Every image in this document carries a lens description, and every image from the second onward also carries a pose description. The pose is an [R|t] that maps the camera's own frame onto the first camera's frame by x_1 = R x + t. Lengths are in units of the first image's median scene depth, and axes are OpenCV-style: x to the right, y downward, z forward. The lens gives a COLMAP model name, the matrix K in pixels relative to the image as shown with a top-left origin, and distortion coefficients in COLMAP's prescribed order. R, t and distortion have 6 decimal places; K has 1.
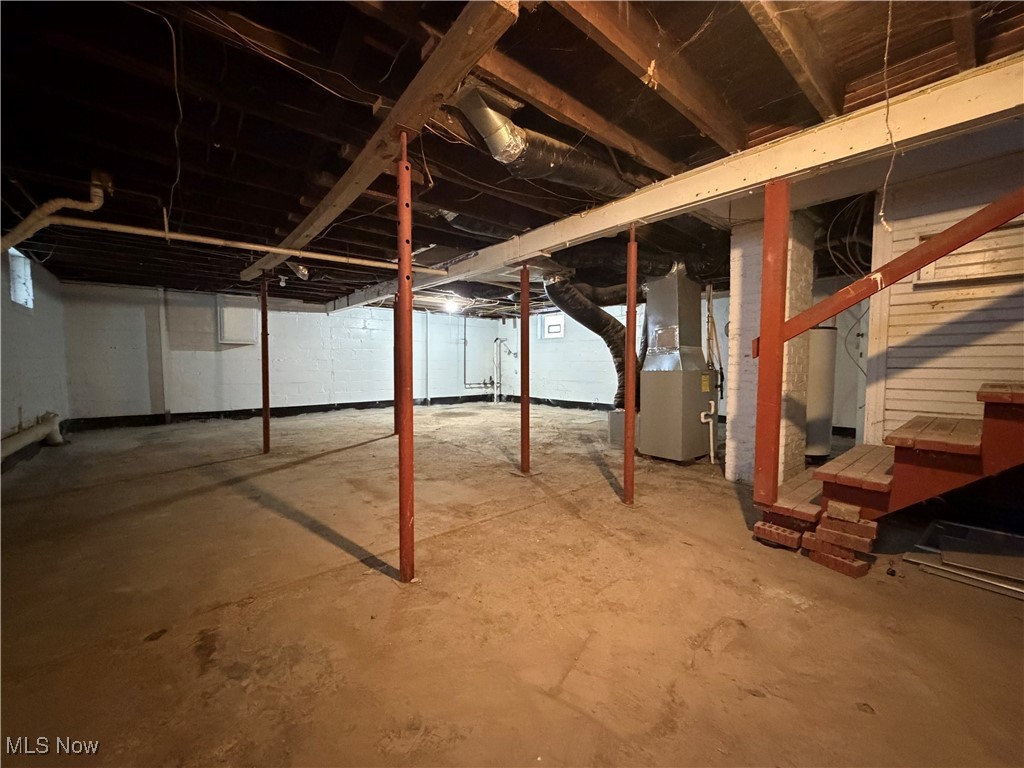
lens RADIAL K [[405.9, 0, 512.0], [0, 405.9, 384.0], [0, 0, 1]] dist [-0.000465, -0.000185]
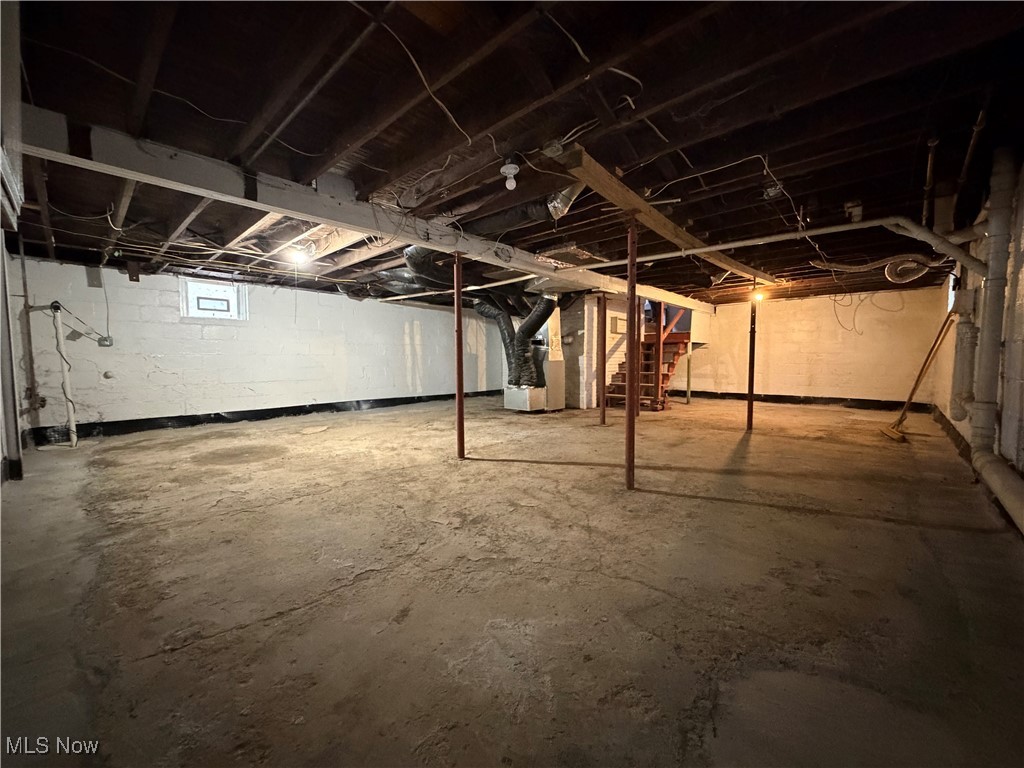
lens RADIAL K [[405.9, 0, 512.0], [0, 405.9, 384.0], [0, 0, 1]] dist [-0.000465, -0.000185]
pose [[-0.087166, -0.070432, 0.993701, -0.632046], [0.049927, 0.995935, 0.074970, -0.036406], [-0.994942, 0.056148, -0.083295, 0.631005]]
